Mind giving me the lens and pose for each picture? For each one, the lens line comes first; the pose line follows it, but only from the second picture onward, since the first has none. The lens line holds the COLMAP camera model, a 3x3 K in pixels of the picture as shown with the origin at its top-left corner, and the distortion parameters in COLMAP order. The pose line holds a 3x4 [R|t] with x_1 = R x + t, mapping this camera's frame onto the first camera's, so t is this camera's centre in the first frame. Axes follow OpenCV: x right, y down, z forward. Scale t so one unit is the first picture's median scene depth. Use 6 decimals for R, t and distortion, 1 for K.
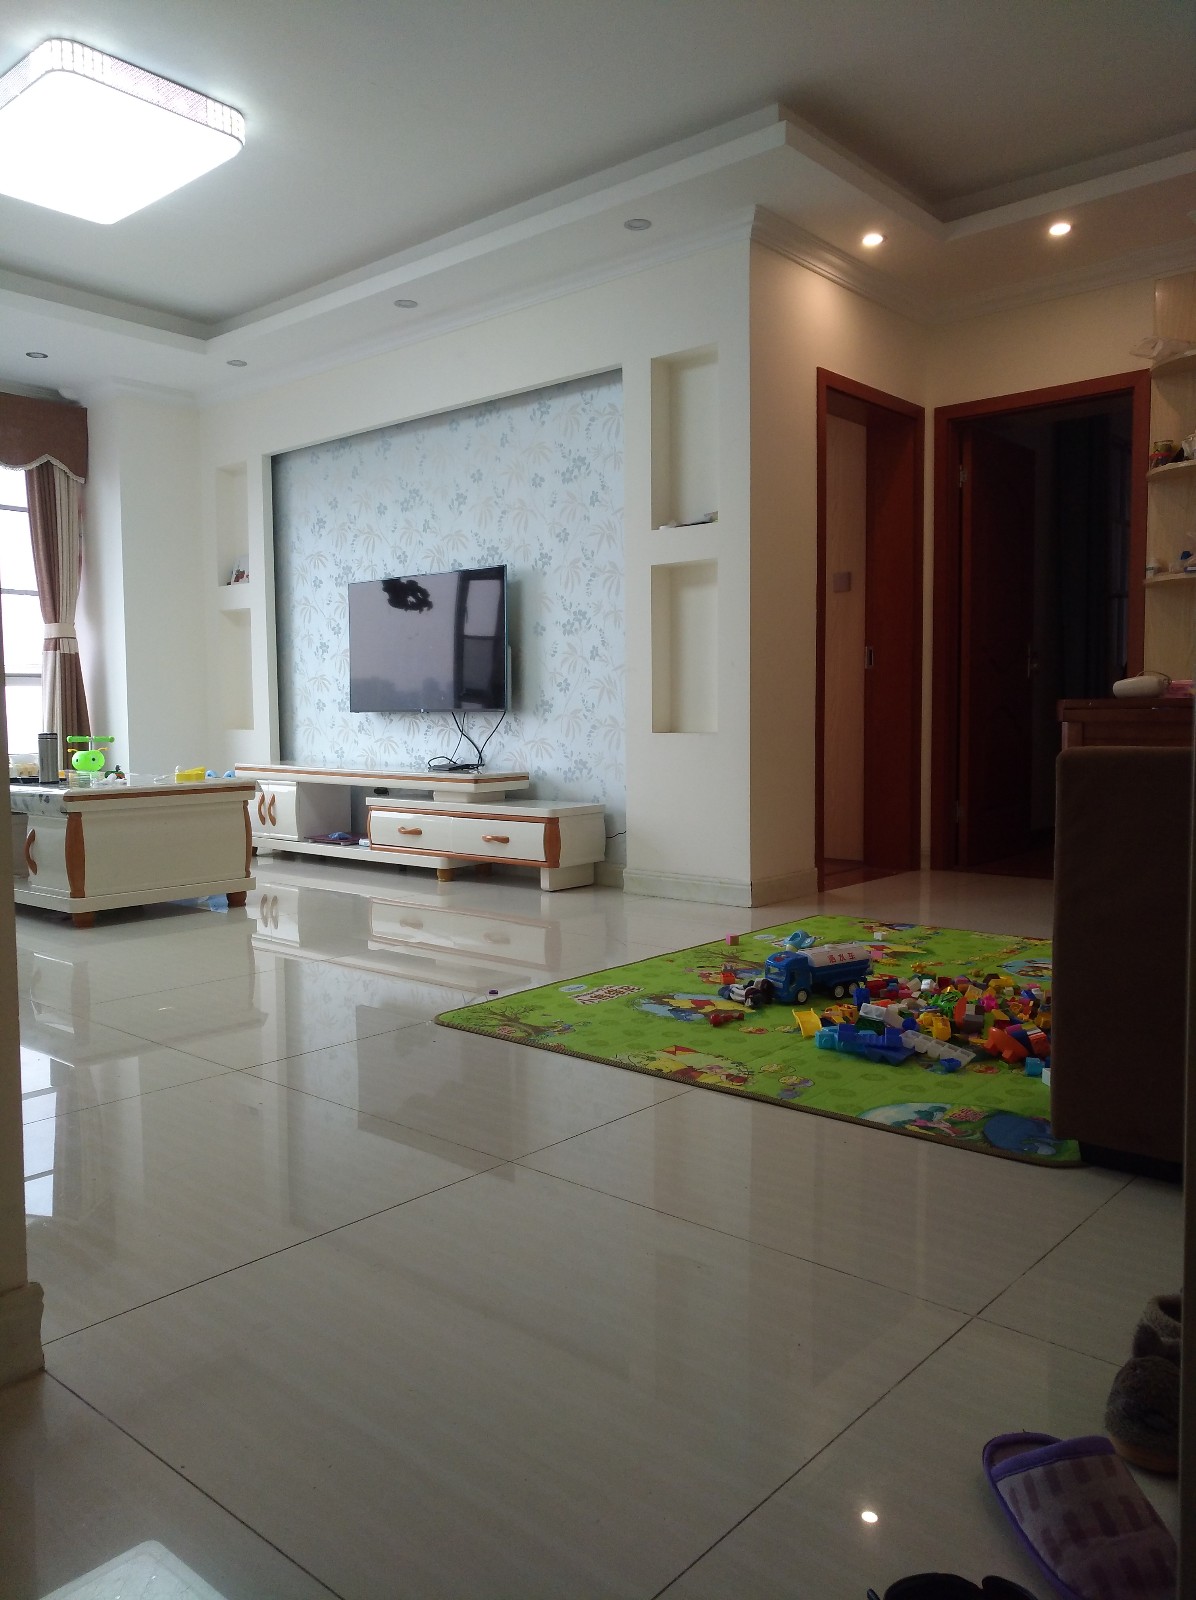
lens RADIAL K [[1212.8, 0, 592.1], [0, 1212.8, 807.5], [0, 0, 1]] dist [-0.002728, -0.011329]
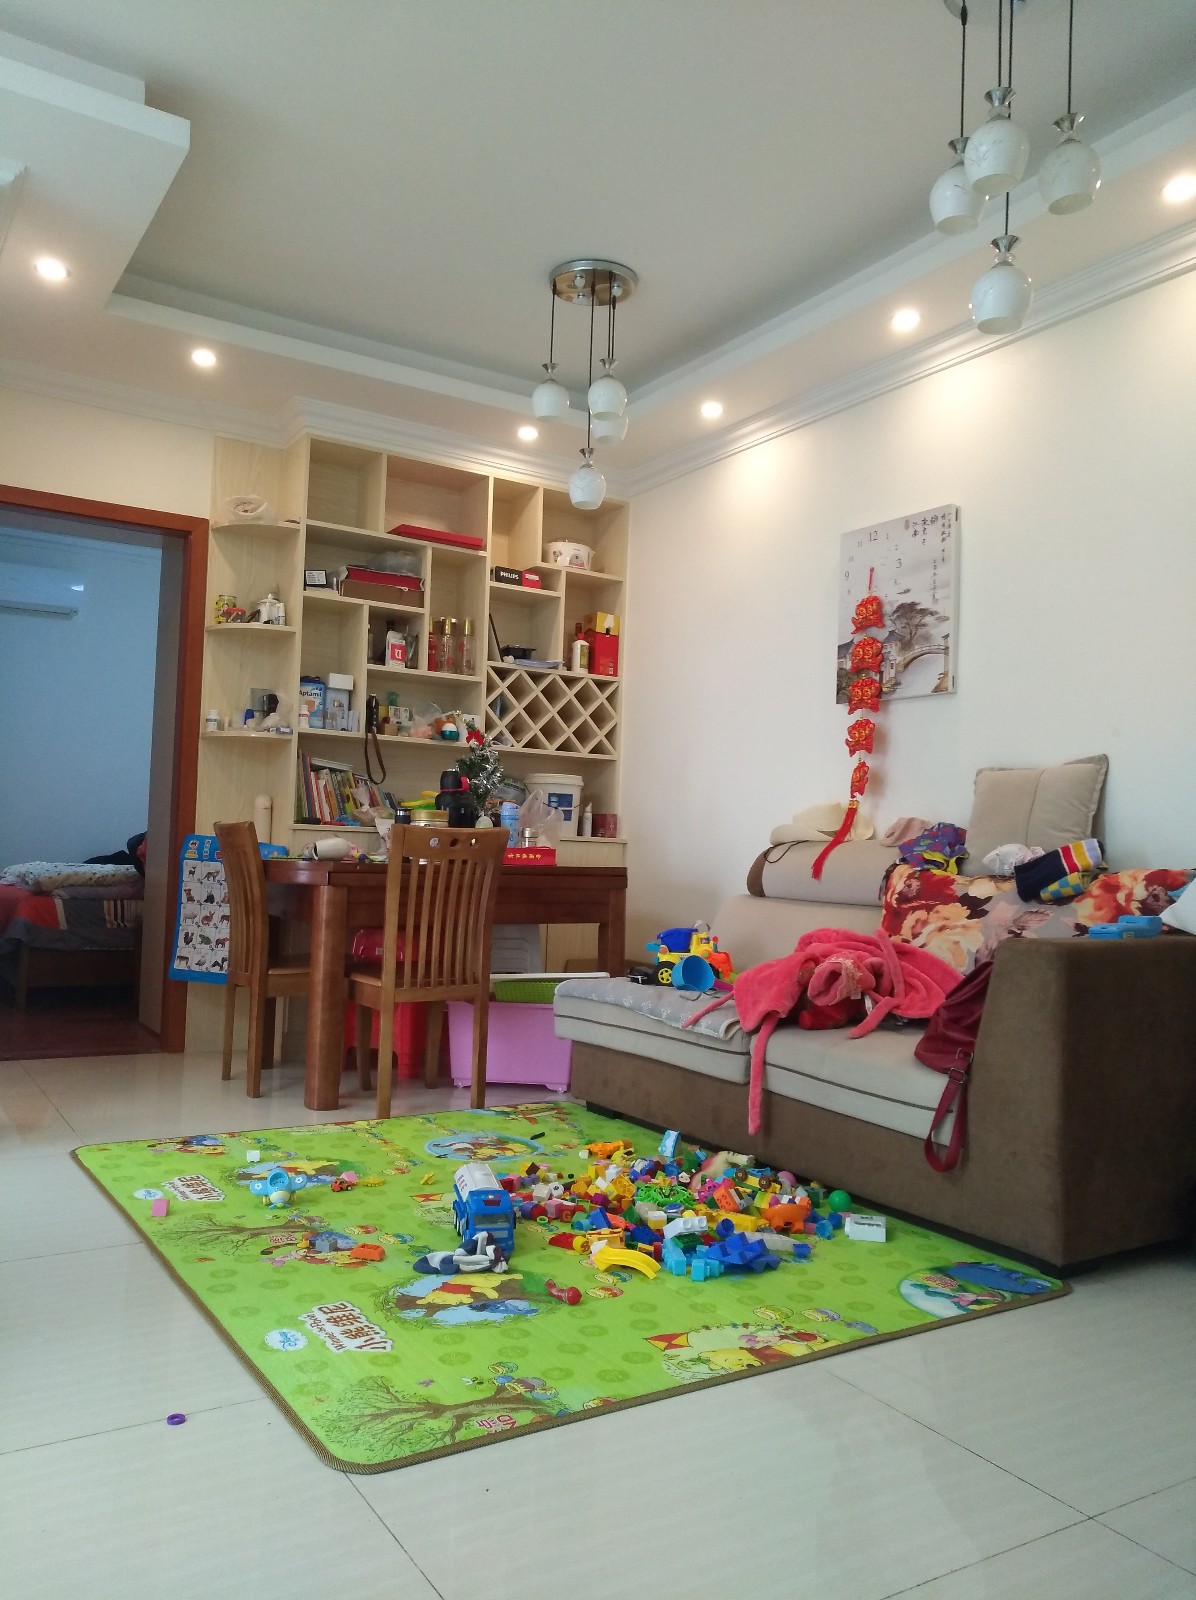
lens RADIAL K [[1212.8, 0, 593.1], [0, 1212.8, 791.9], [0, 0, 1]] dist [-0.002728, -0.011329]
pose [[0.281836, 0.073728, 0.956626, -0.749977], [0.033872, 0.995657, -0.086716, -0.088148], [-0.958865, 0.056843, 0.278114, 0.859995]]
